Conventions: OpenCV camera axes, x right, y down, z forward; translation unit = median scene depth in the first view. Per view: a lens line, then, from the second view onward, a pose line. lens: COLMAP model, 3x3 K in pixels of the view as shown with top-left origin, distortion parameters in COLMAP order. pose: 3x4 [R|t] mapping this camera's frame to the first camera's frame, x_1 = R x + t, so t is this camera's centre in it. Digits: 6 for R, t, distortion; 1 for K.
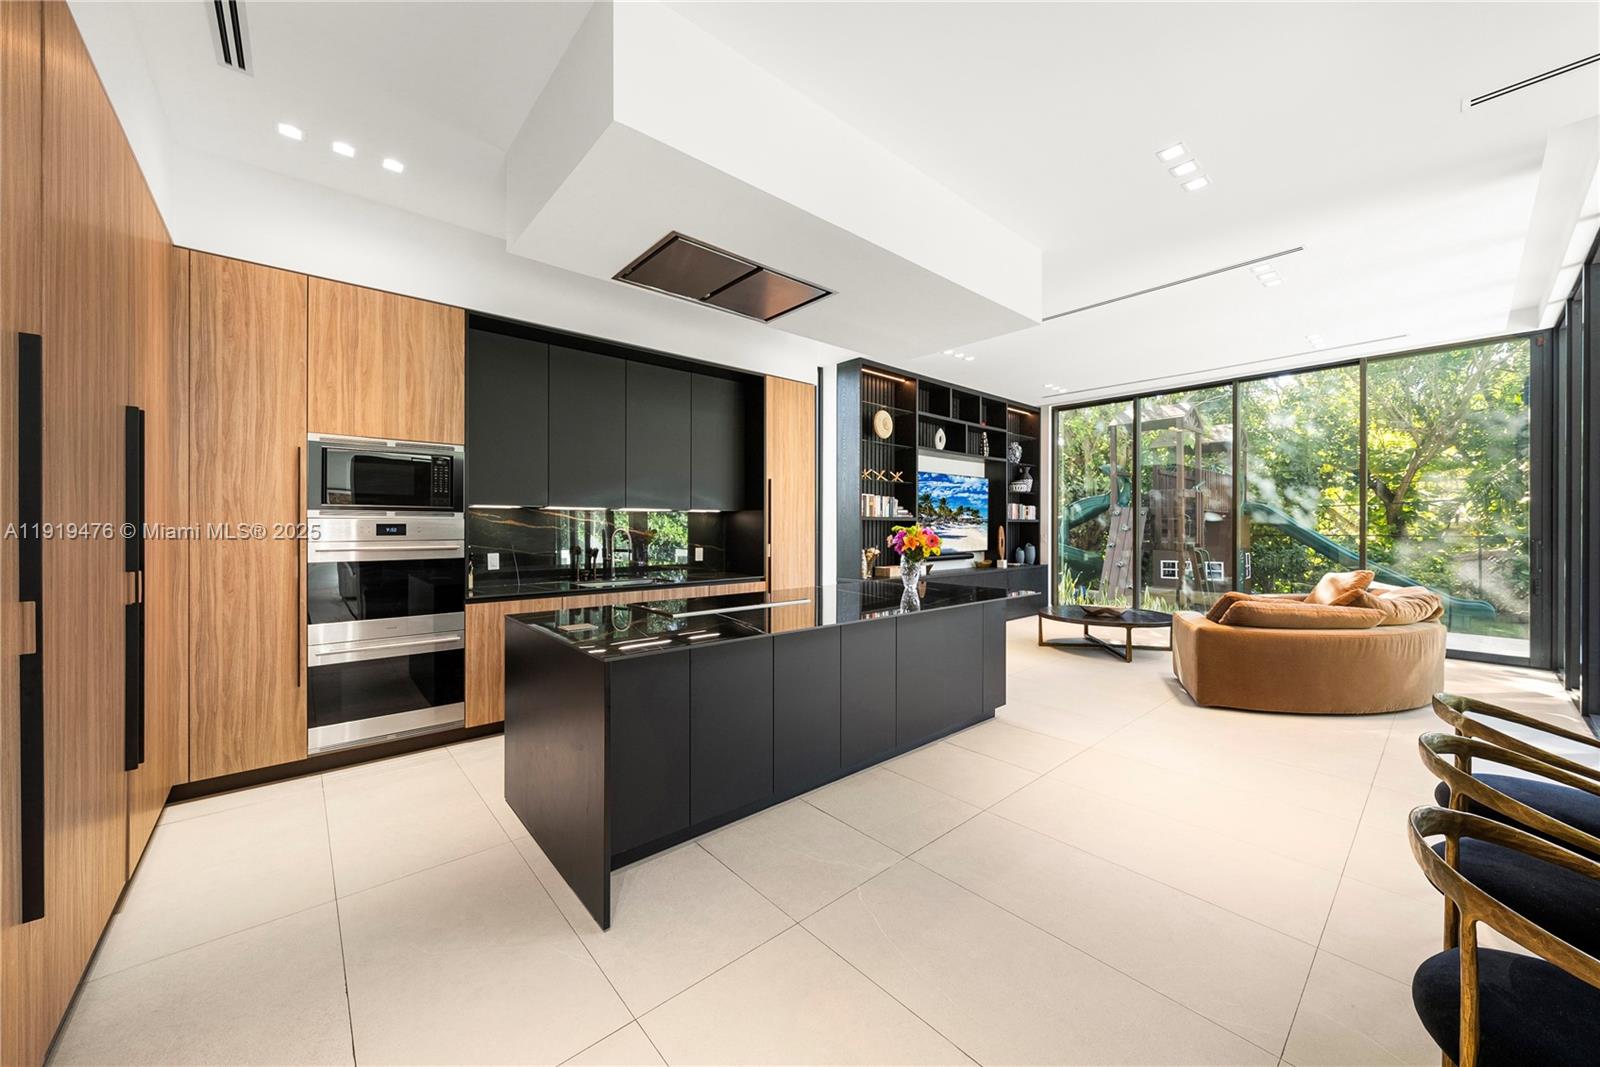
lens RADIAL K [[579.6, 0, 791.3], [0, 579.6, 526.2], [0, 0, 1]] dist [-0.000354, -0.000089]
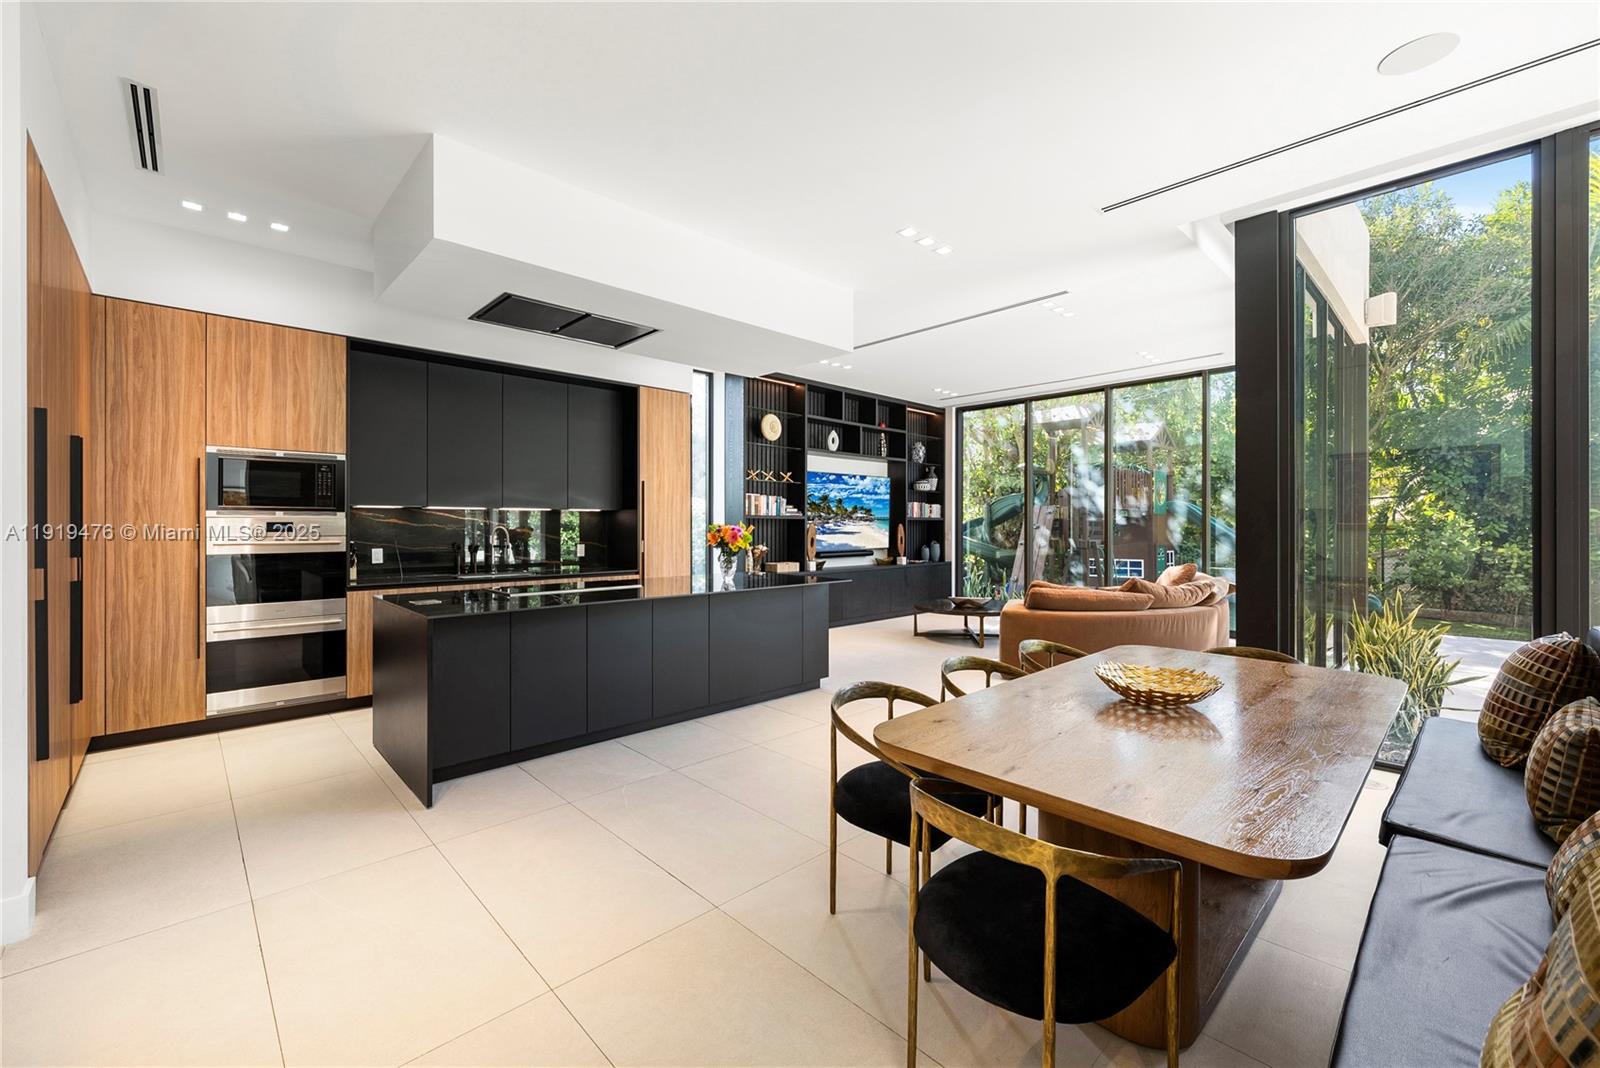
lens RADIAL K [[651.1, 0, 792.4], [0, 651.1, 524.6], [0, 0, 1]] dist [-0.000234, -0.000075]
pose [[0.998895, -0.000933, 0.046985, 0.150591], [0.000953, 0.999999, -0.000403, 0.001238], [-0.046984, 0.000447, 0.998896, -0.193347]]
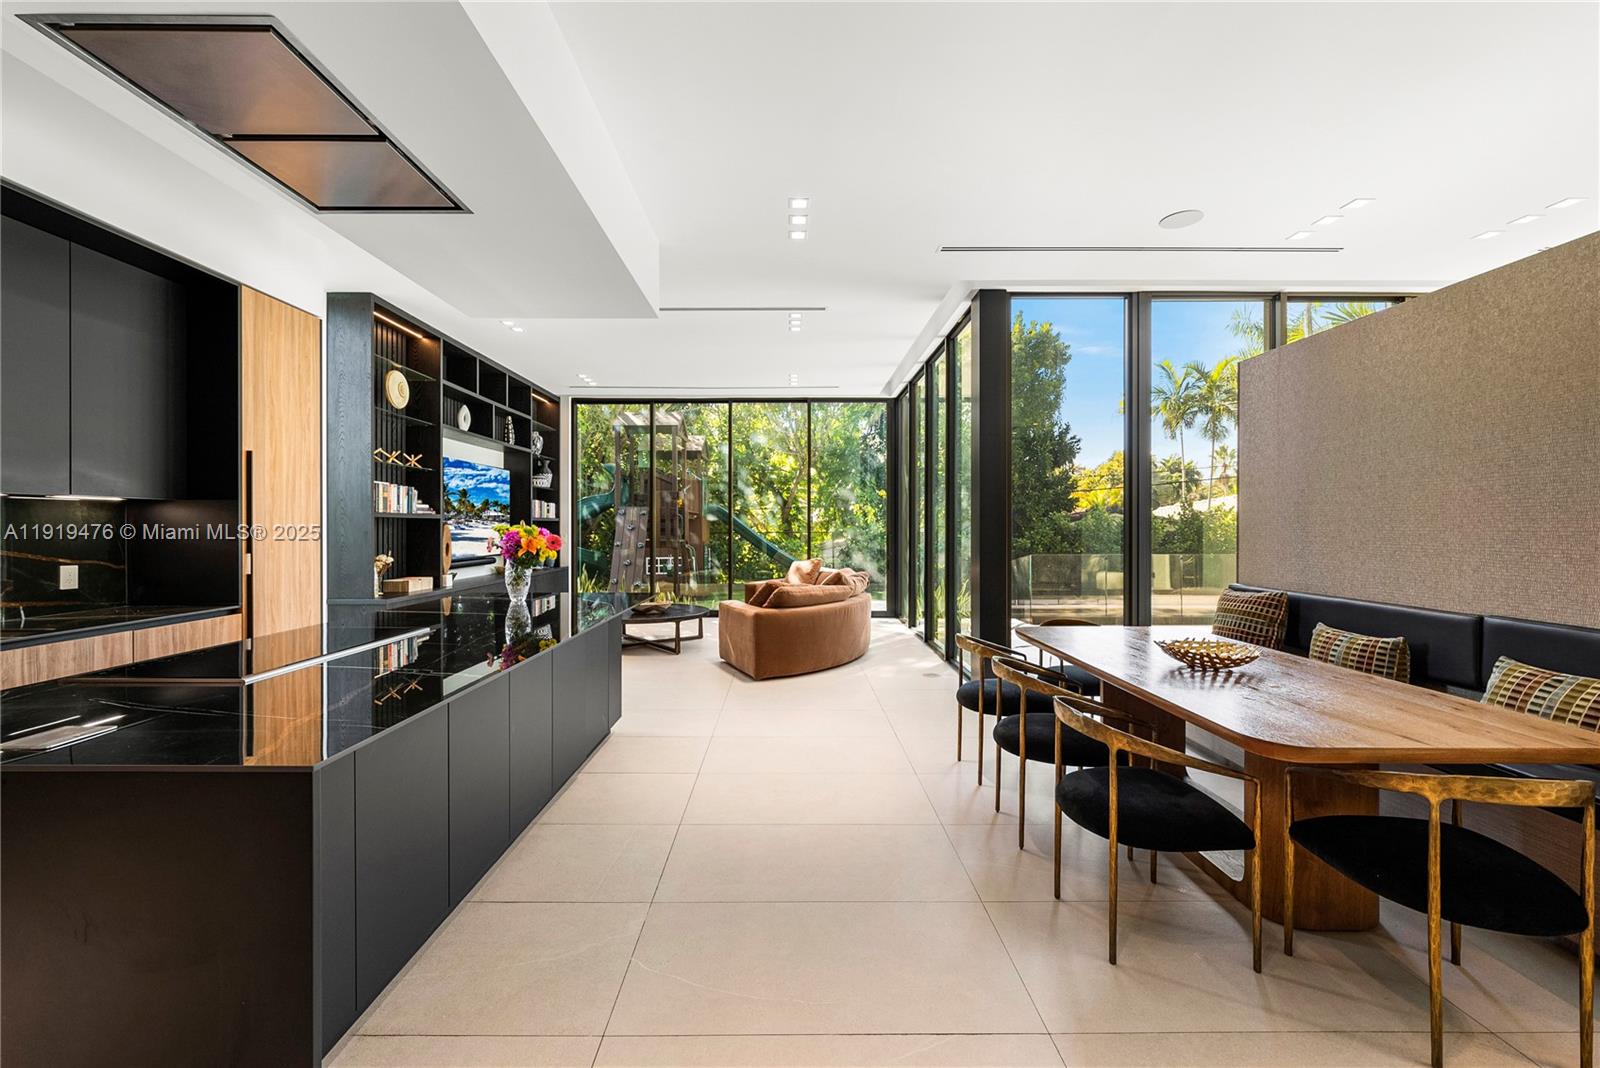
lens RADIAL K [[638.6, 0, 794.6], [0, 638.6, 527.8], [0, 0, 1]] dist [0.000450, 0.000034]
pose [[0.648328, -0.004145, 0.761350, -0.146766], [0.001505, 0.999990, 0.004162, 0.000163], [-0.761360, -0.001552, 0.648328, 0.077860]]
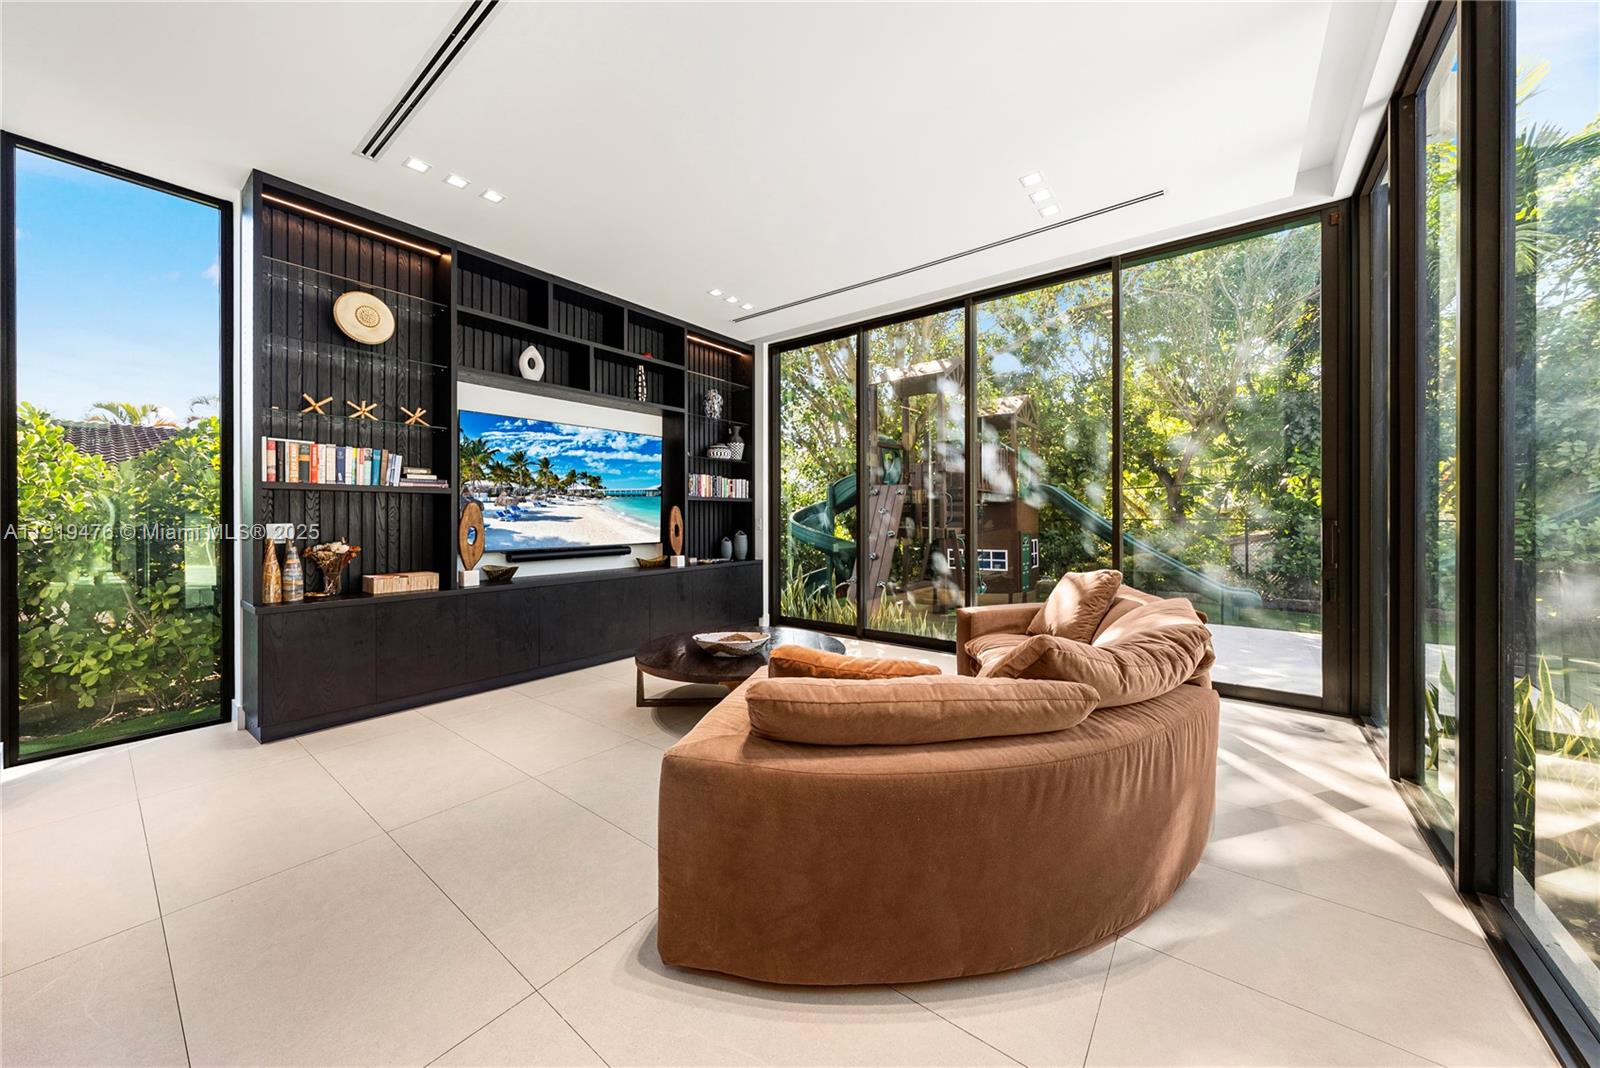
lens RADIAL K [[553.7, 0, 794.9], [0, 553.7, 515.3], [0, 0, 1]] dist [-0.000652, 0.000007]
pose [[0.981040, -0.003342, 0.193776, 0.487718], [0.003578, 0.999993, -0.000867, 0.015210], [-0.193772, 0.001544, 0.981045, 0.431875]]
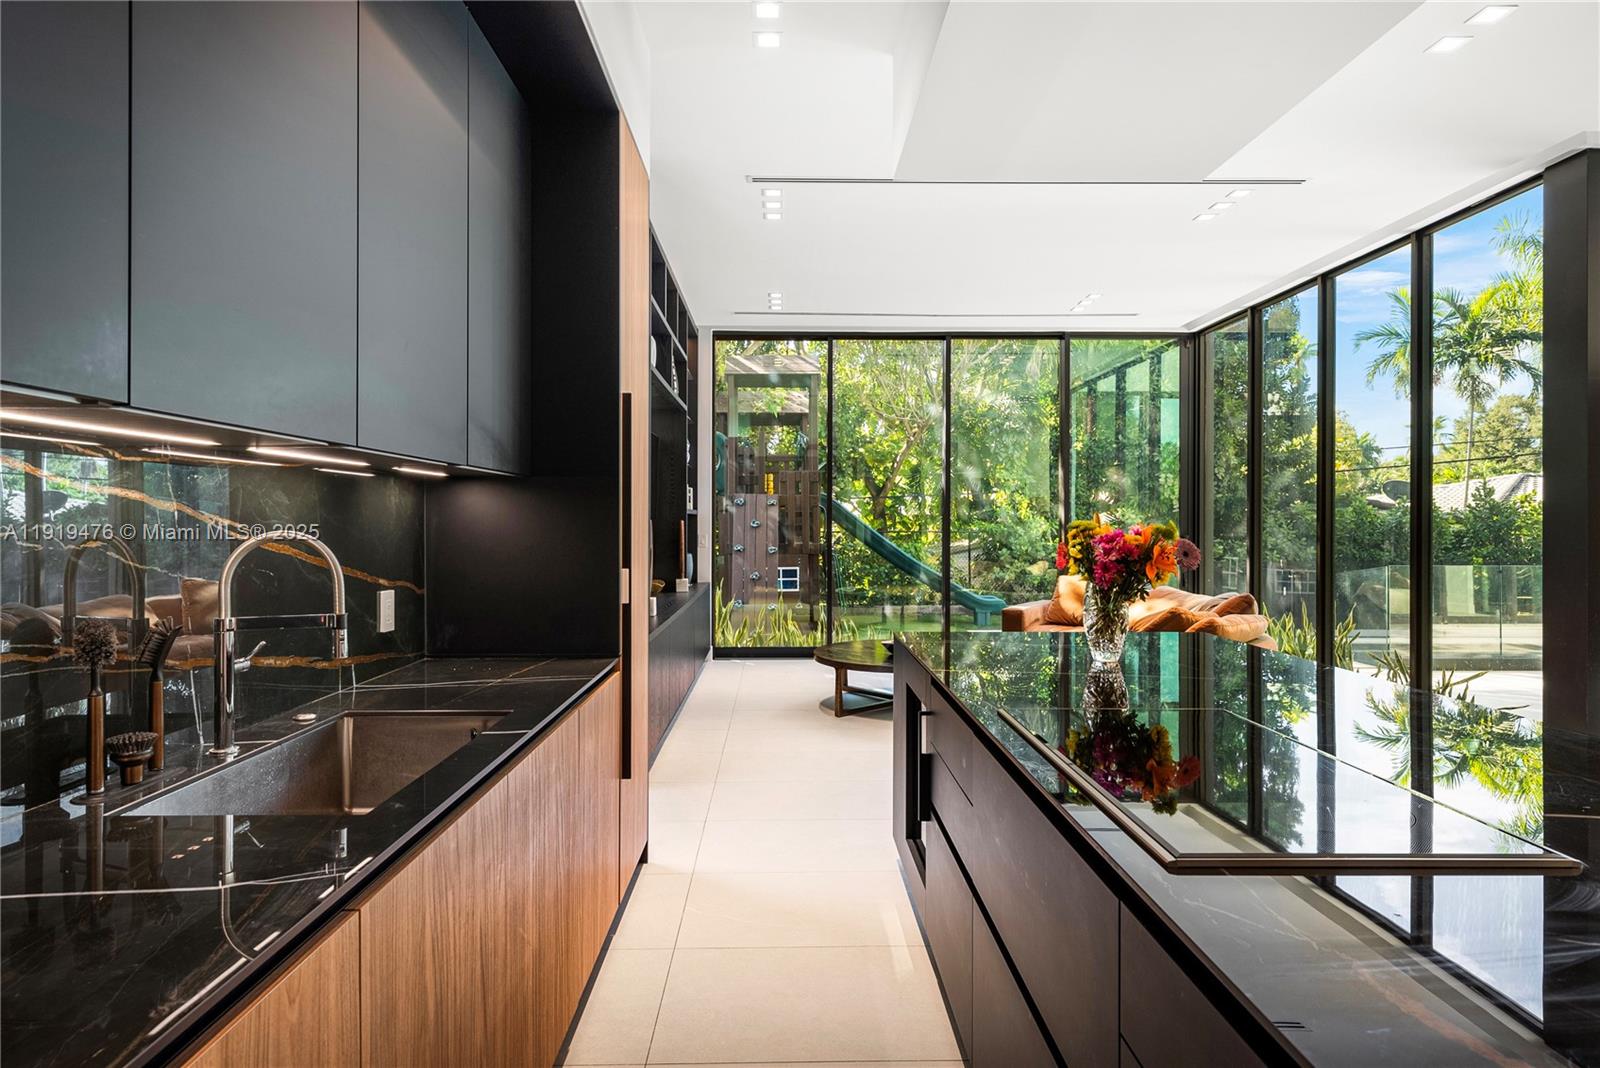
lens RADIAL K [[882.2, 0, 794.5], [0, 882.2, 519.1], [0, 0, 1]] dist [0.002113, 0.000607]
pose [[0.641038, 0.001960, 0.767506, -0.322457], [-0.000231, 0.999997, -0.002360, 0.000254], [-0.767509, 0.001336, 0.641037, 0.449502]]
